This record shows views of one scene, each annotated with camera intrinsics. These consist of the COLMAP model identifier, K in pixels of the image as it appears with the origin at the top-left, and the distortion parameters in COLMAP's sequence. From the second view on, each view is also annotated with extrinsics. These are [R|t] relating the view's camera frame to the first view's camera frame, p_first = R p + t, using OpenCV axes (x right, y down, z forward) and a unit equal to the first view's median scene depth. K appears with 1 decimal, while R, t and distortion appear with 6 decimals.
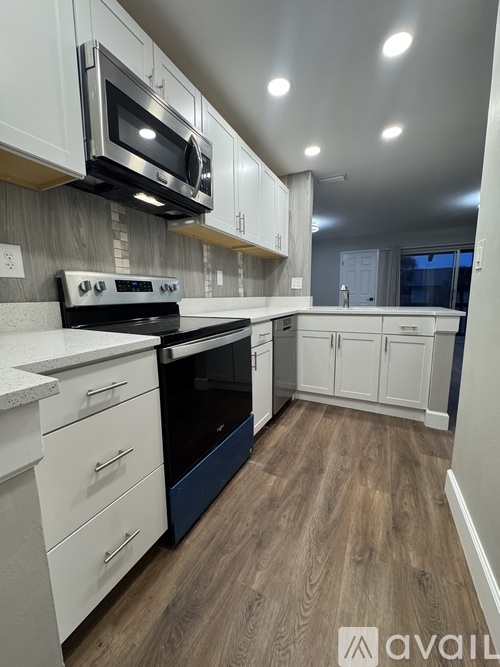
lens RADIAL K [[267.3, 0, 249.8], [0, 267.3, 333.3], [0, 0, 1]] dist [-0.006205, 0.000377]
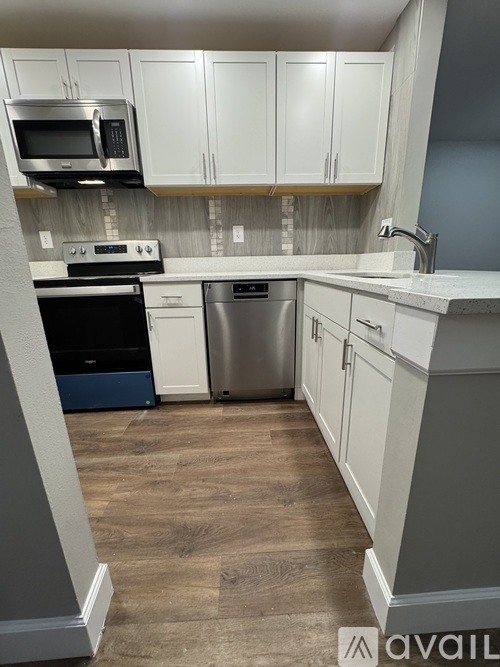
lens RADIAL K [[267.3, 0, 251.8], [0, 267.3, 333.4], [0, 0, 1]] dist [-0.006205, 0.000377]
pose [[0.489241, 0.222451, -0.843303, 0.925738], [-0.104778, 0.974913, 0.196382, -0.076710], [0.865832, -0.007719, 0.500275, 0.726915]]
